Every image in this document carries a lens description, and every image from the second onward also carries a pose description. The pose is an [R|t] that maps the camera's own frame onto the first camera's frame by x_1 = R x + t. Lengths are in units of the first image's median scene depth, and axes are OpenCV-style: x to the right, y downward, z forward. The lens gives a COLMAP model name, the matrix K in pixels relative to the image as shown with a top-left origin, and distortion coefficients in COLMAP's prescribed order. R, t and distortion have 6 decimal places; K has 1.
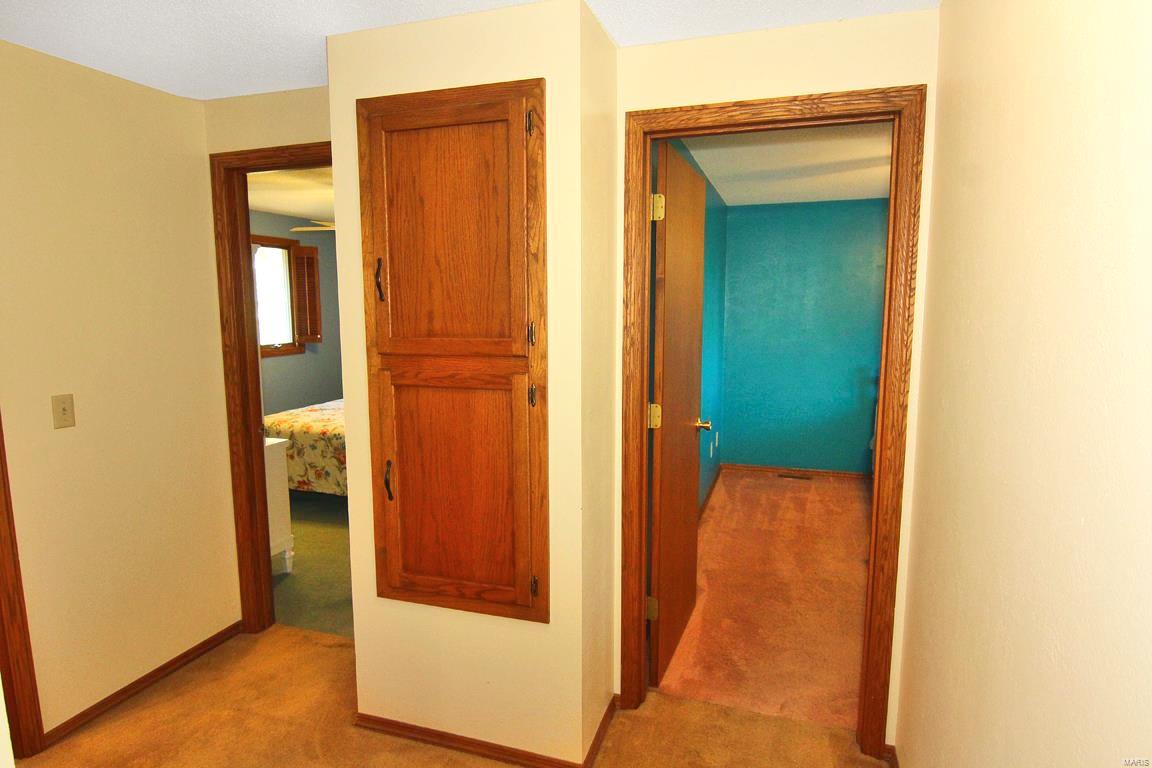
lens RADIAL K [[648.7, 0, 576.0], [0, 648.7, 384.0], [0, 0, 1]] dist [-0.006605, -0.001840]
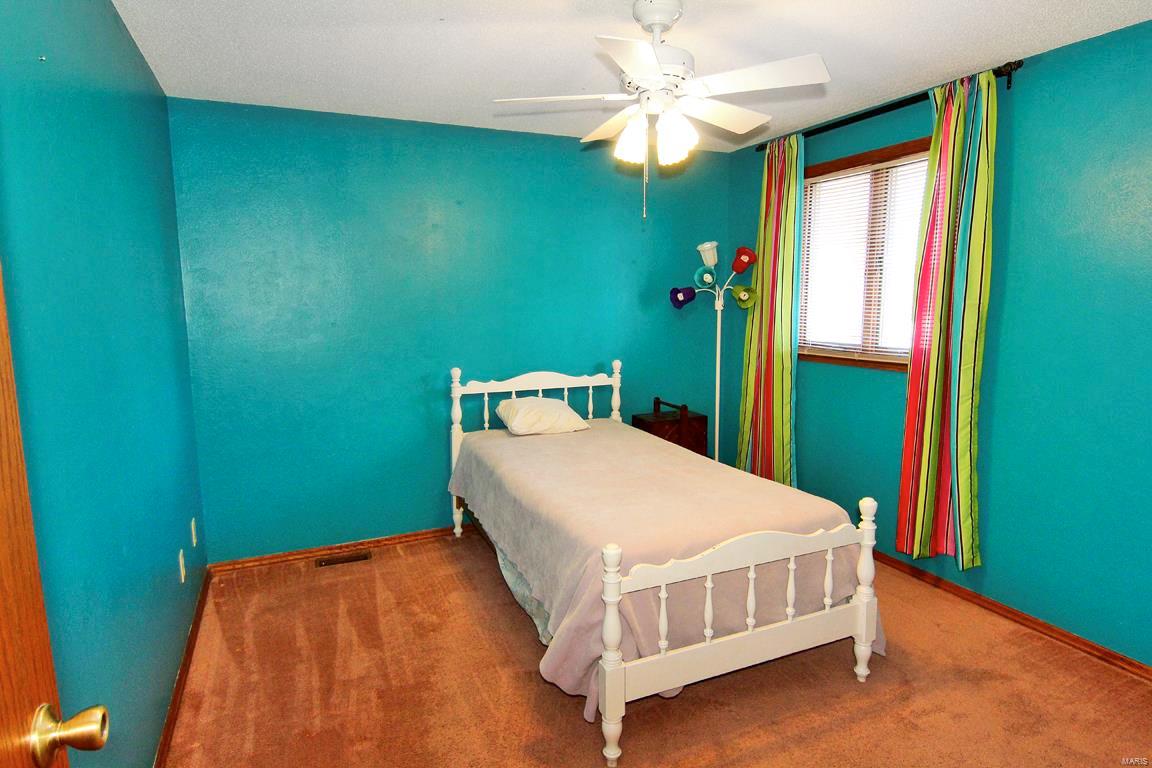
lens RADIAL K [[648.7, 0, 576.0], [0, 648.7, 384.0], [0, 0, 1]] dist [-0.006605, -0.001840]
pose [[0.736603, -0.098708, 0.669084, 0.118664], [0.095085, 0.994581, 0.042047, -0.033662], [-0.669608, 0.032647, 0.741997, 0.443036]]
